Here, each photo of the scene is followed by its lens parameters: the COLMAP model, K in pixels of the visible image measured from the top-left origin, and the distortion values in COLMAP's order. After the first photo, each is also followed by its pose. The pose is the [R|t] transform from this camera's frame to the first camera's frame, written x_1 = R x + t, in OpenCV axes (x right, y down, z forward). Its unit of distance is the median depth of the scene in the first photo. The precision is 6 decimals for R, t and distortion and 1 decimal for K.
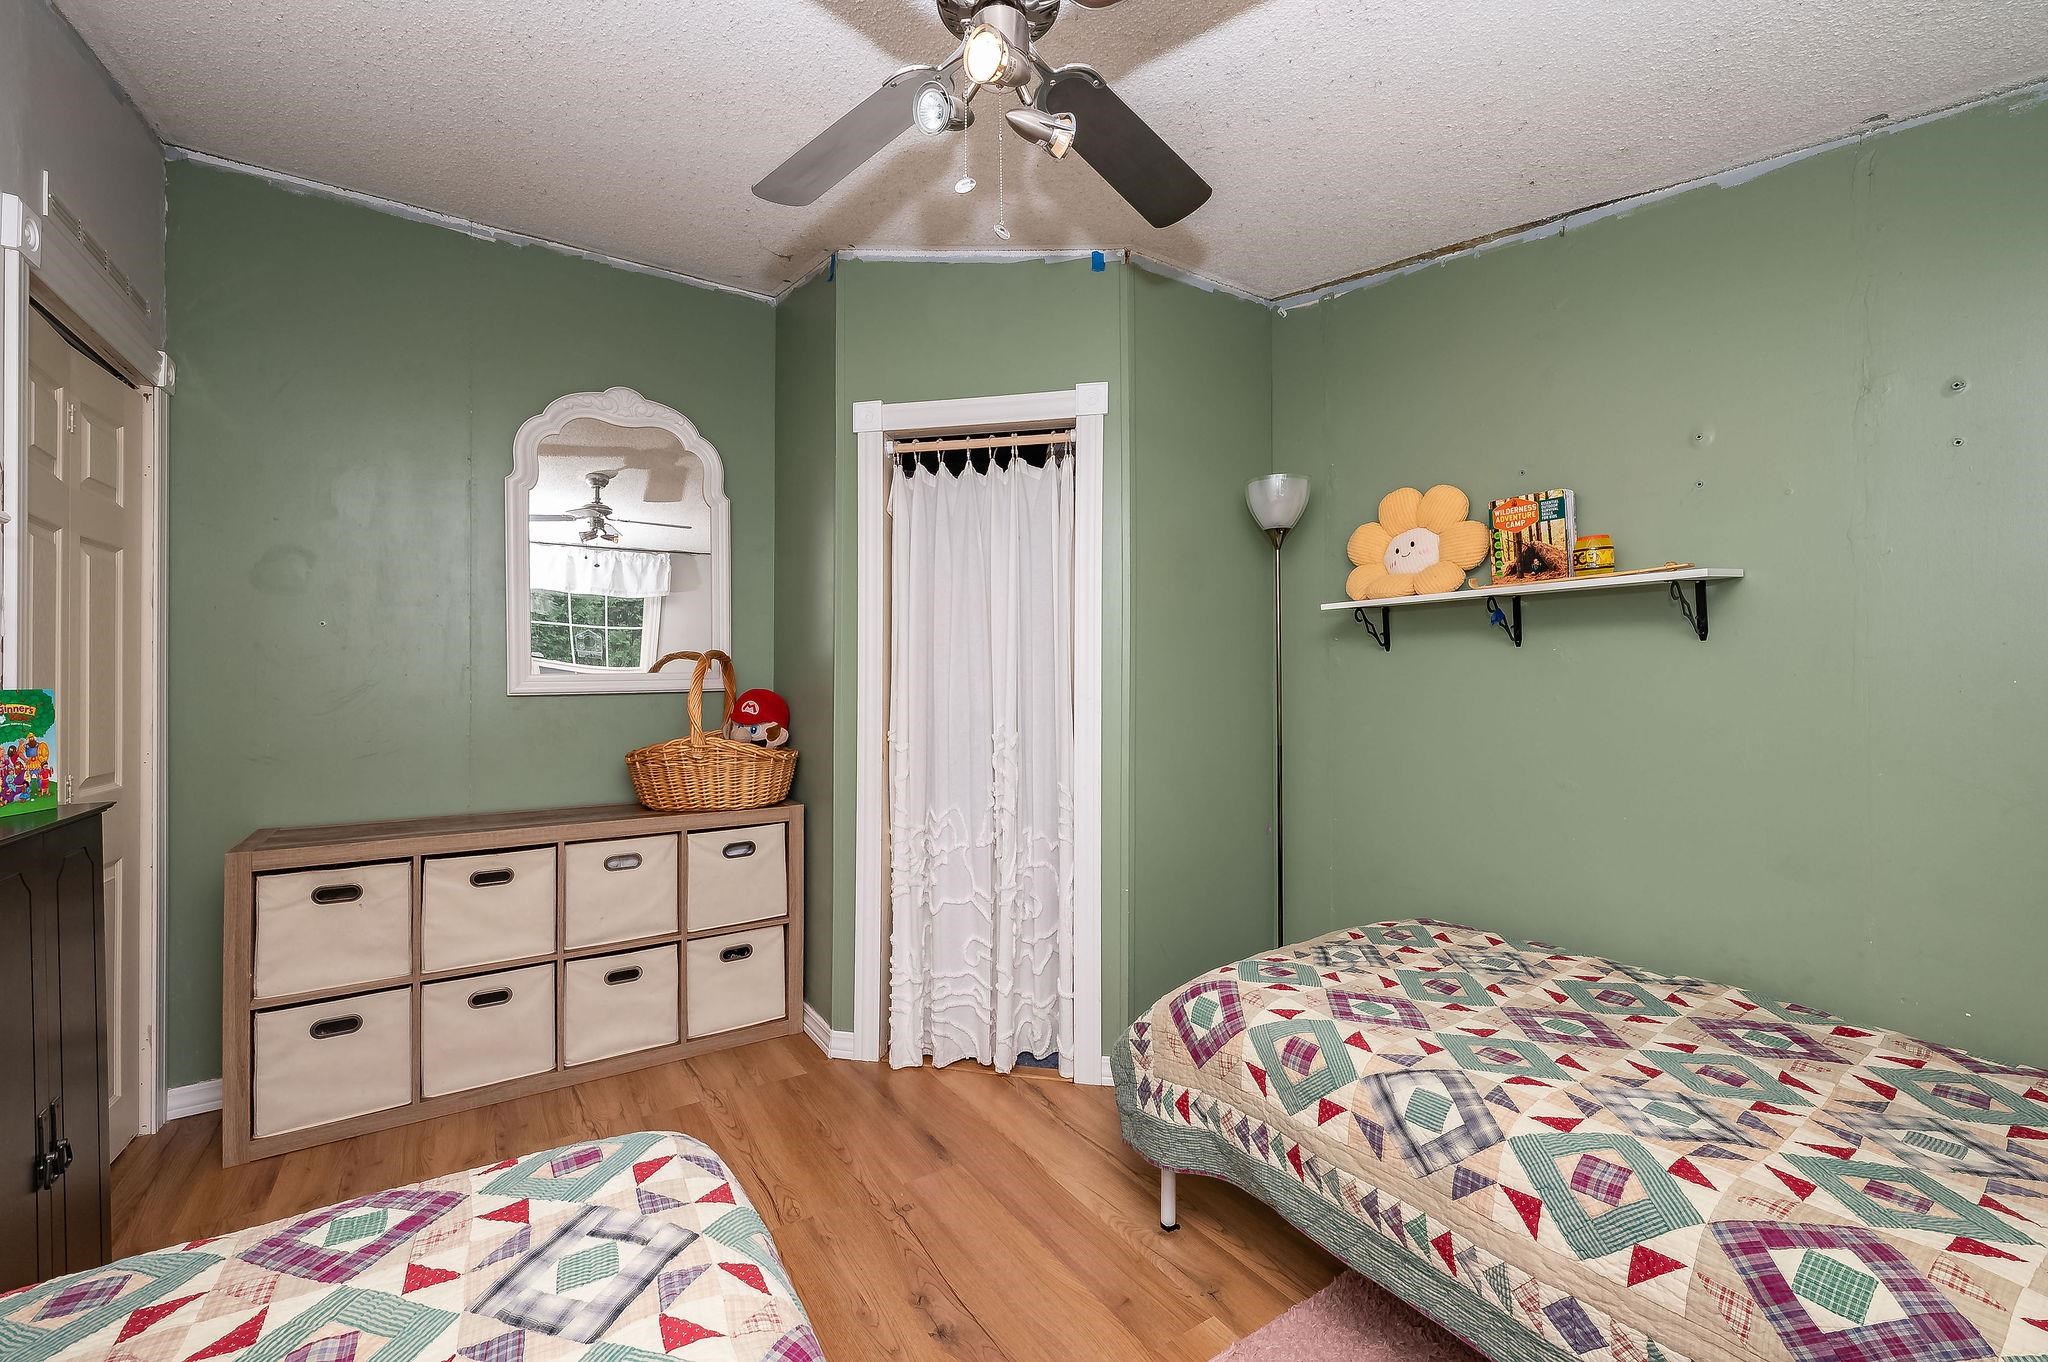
lens RADIAL K [[825.7, 0, 1025.7], [0, 825.7, 679.8], [0, 0, 1]] dist [0.001403, -0.001085]
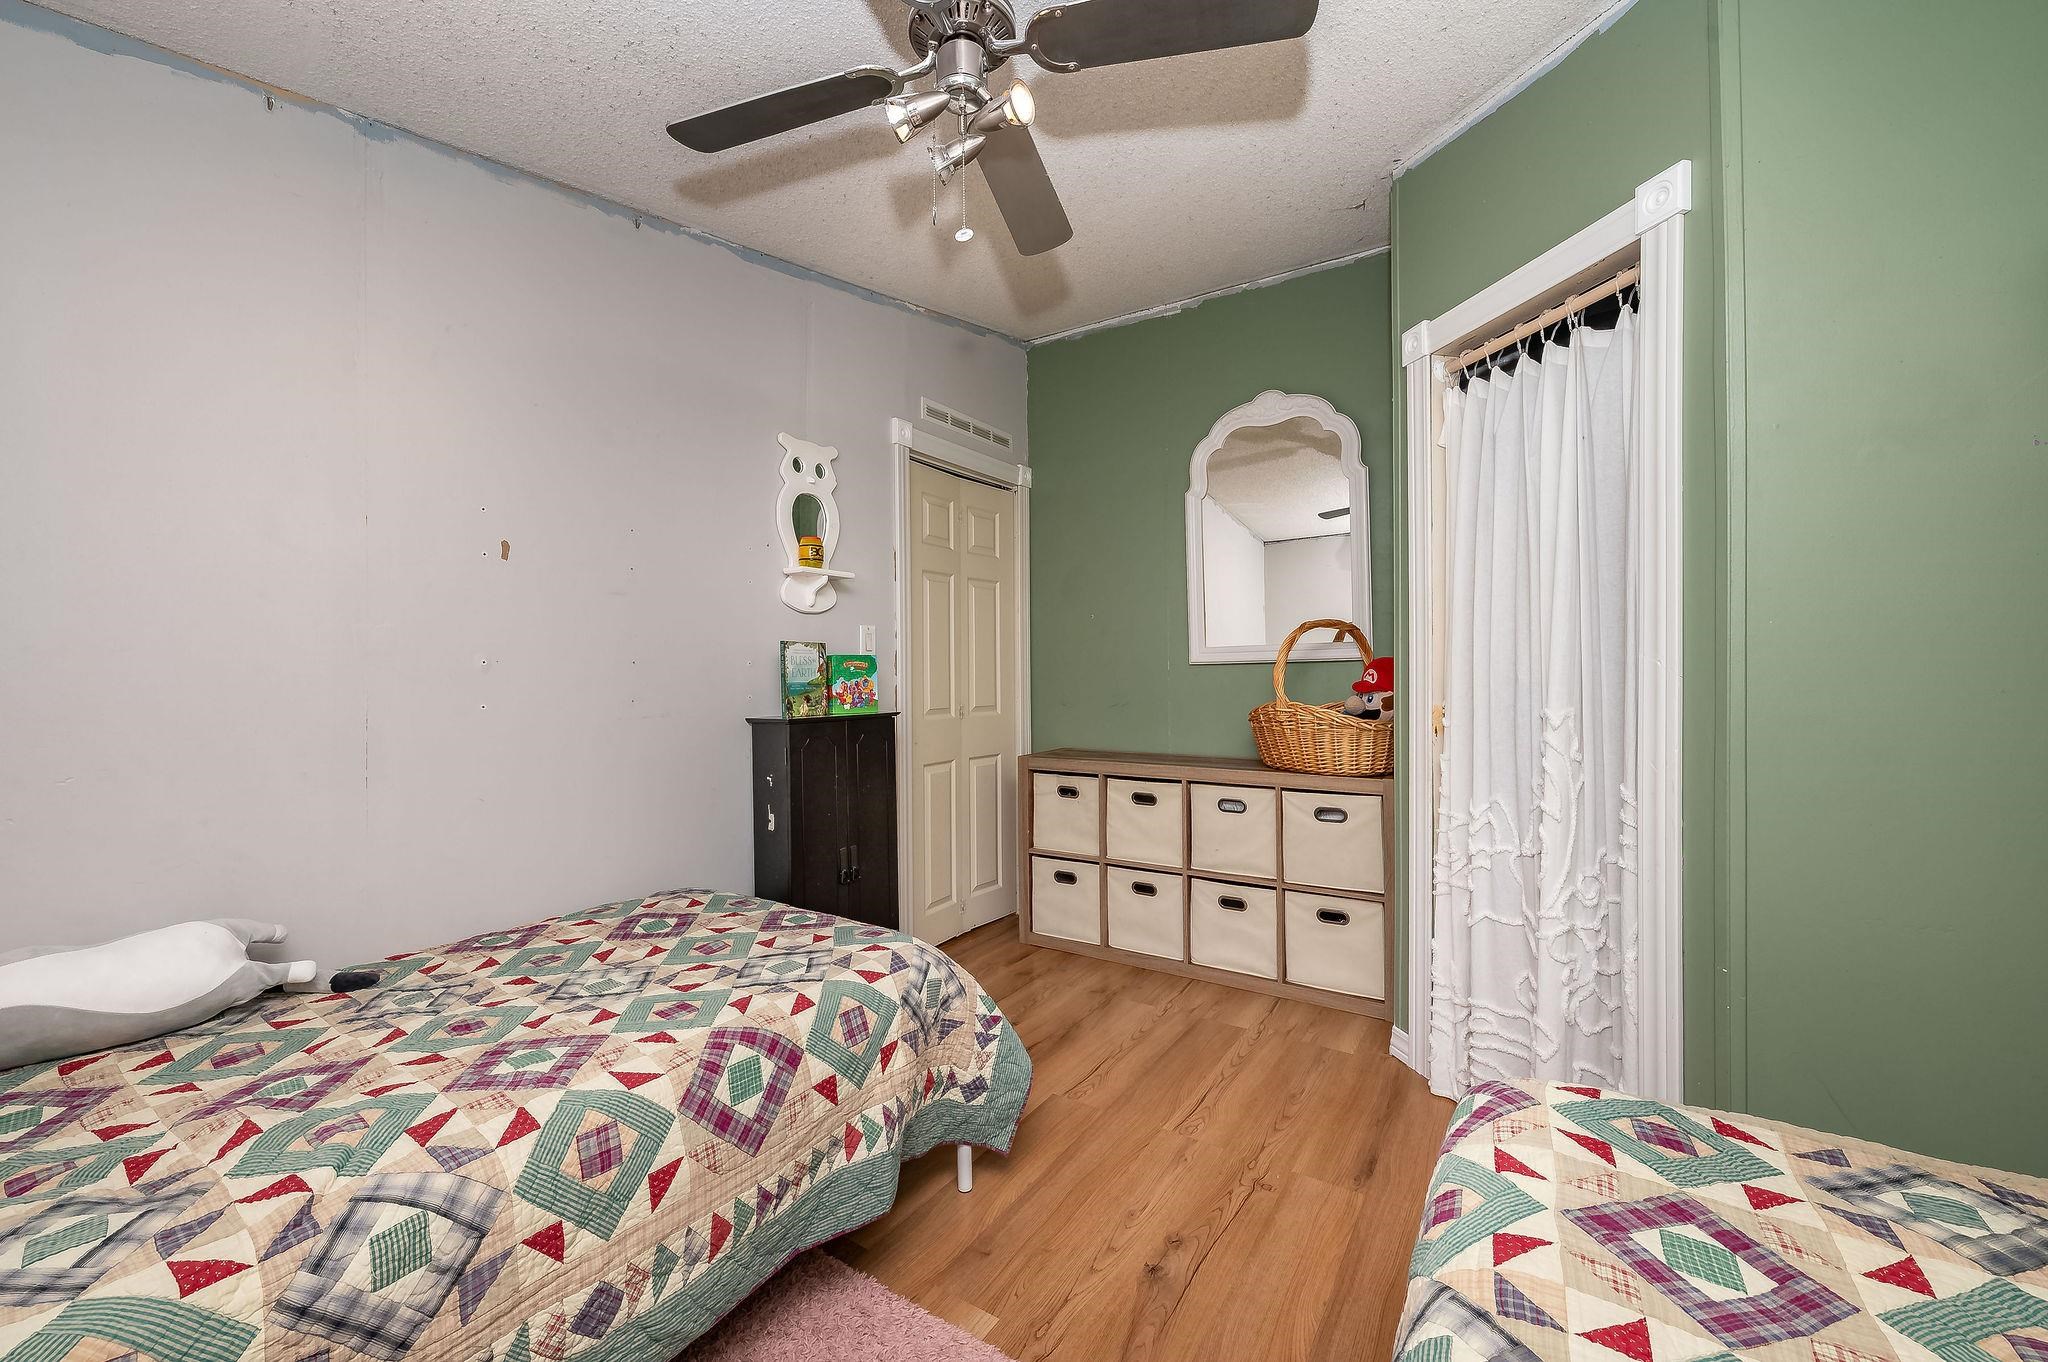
lens RADIAL K [[825.7, 0, 1022.7], [0, 825.7, 669.7], [0, 0, 1]] dist [0.001403, -0.001085]
pose [[0.391546, 0.000002, -0.920159, 0.577056], [0.007470, 0.999967, 0.003180, 0.028842], [0.920128, -0.008119, 0.391533, 0.341933]]
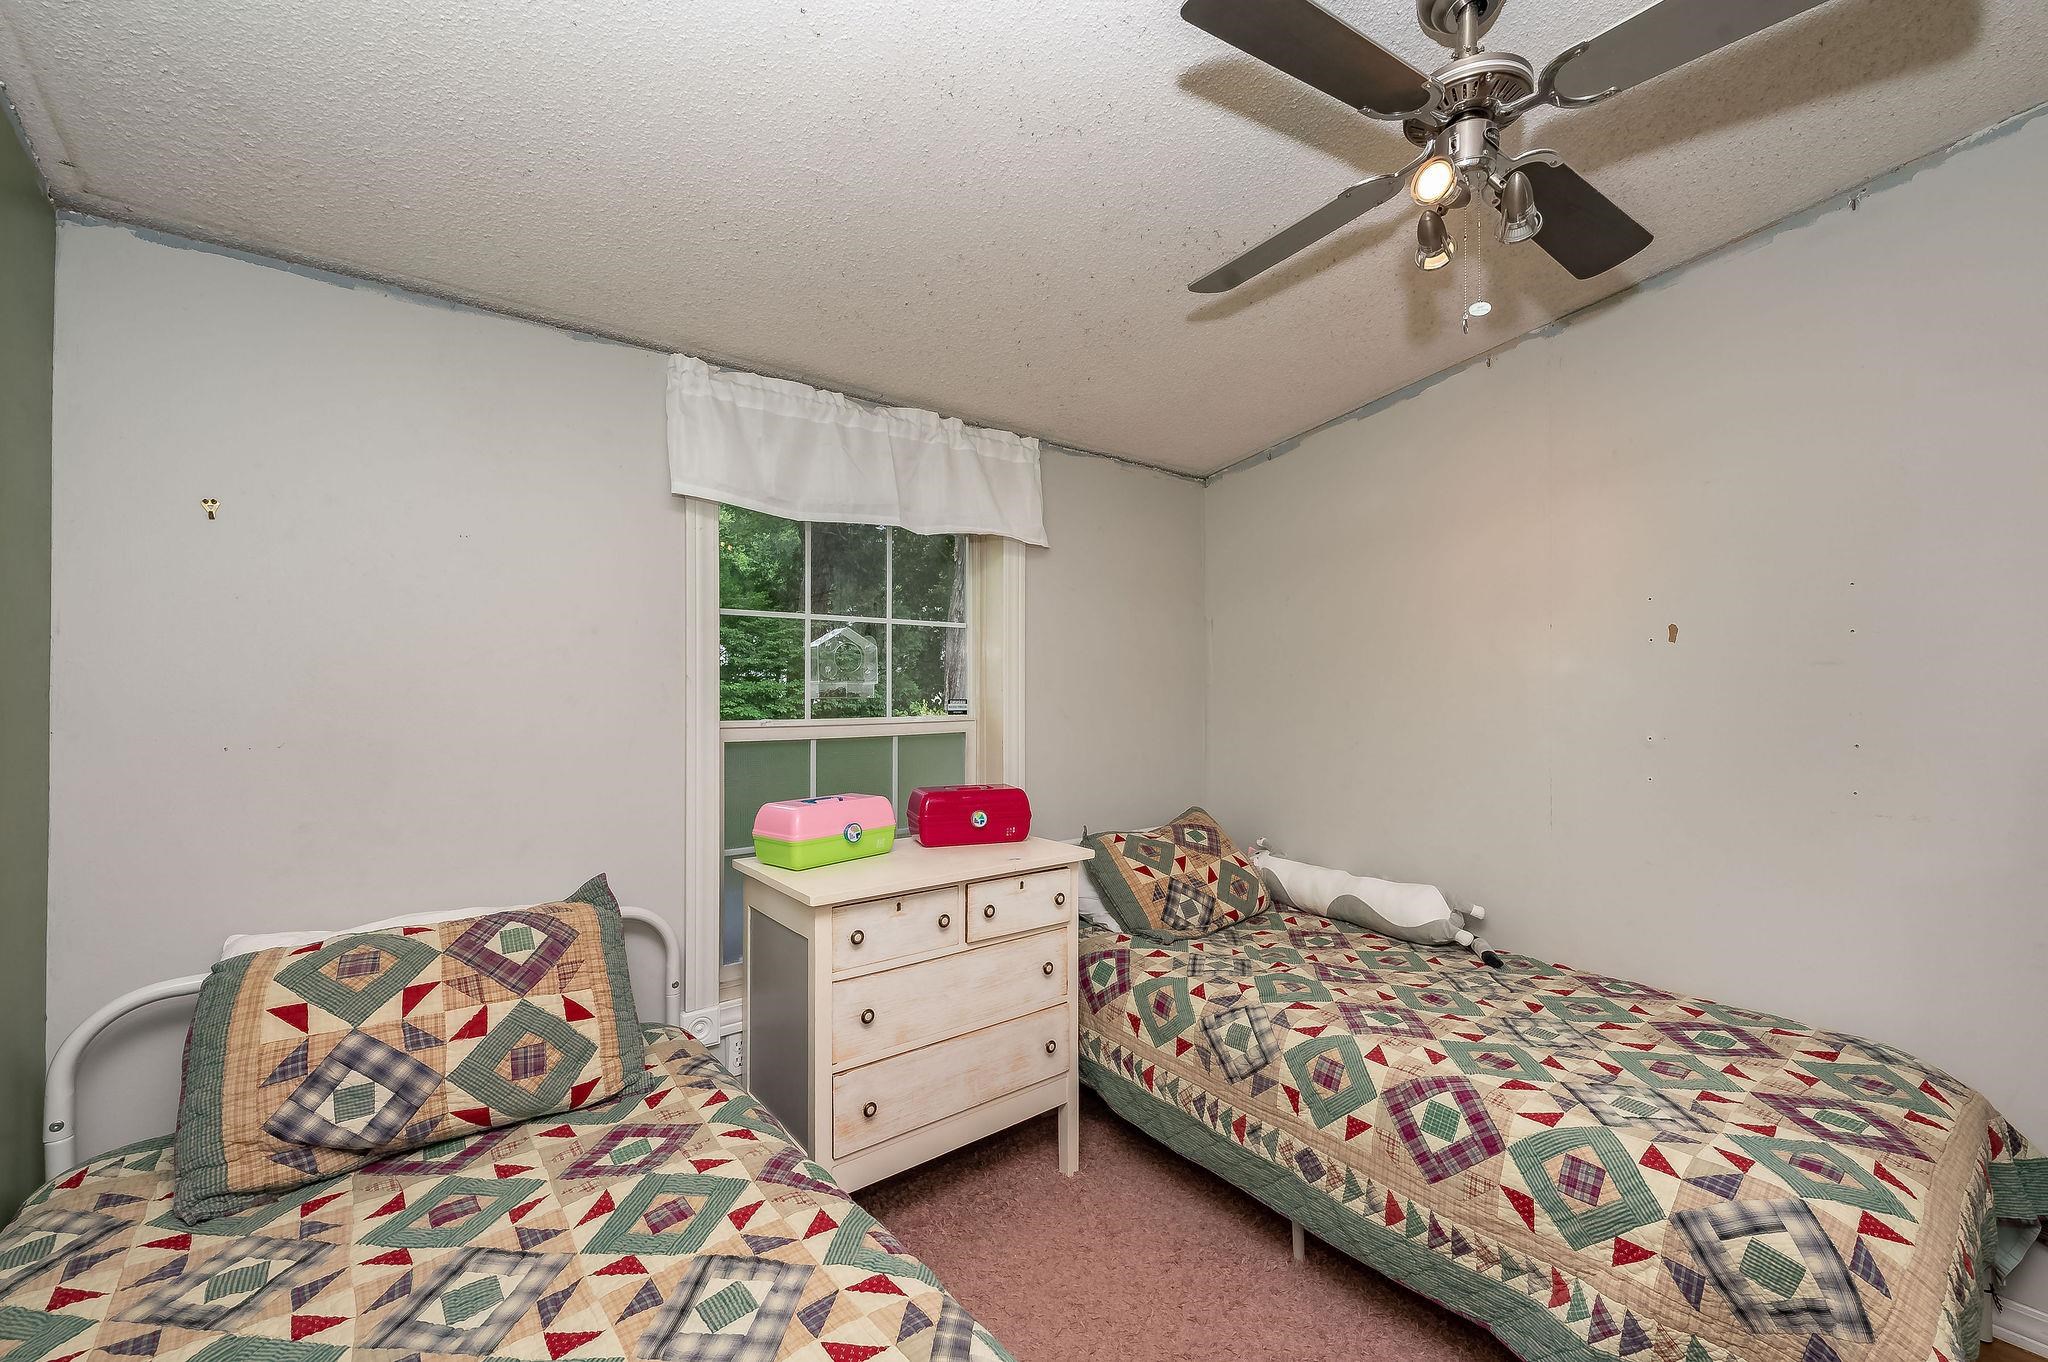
lens RADIAL K [[825.7, 0, 1024.3], [0, 825.7, 702.2], [0, 0, 1]] dist [0.001403, -0.001085]
pose [[-0.997502, 0.002978, -0.070577, 0.332031], [0.002027, 0.999906, 0.013554, -0.041408], [0.070610, 0.013377, -0.997414, 1.098092]]
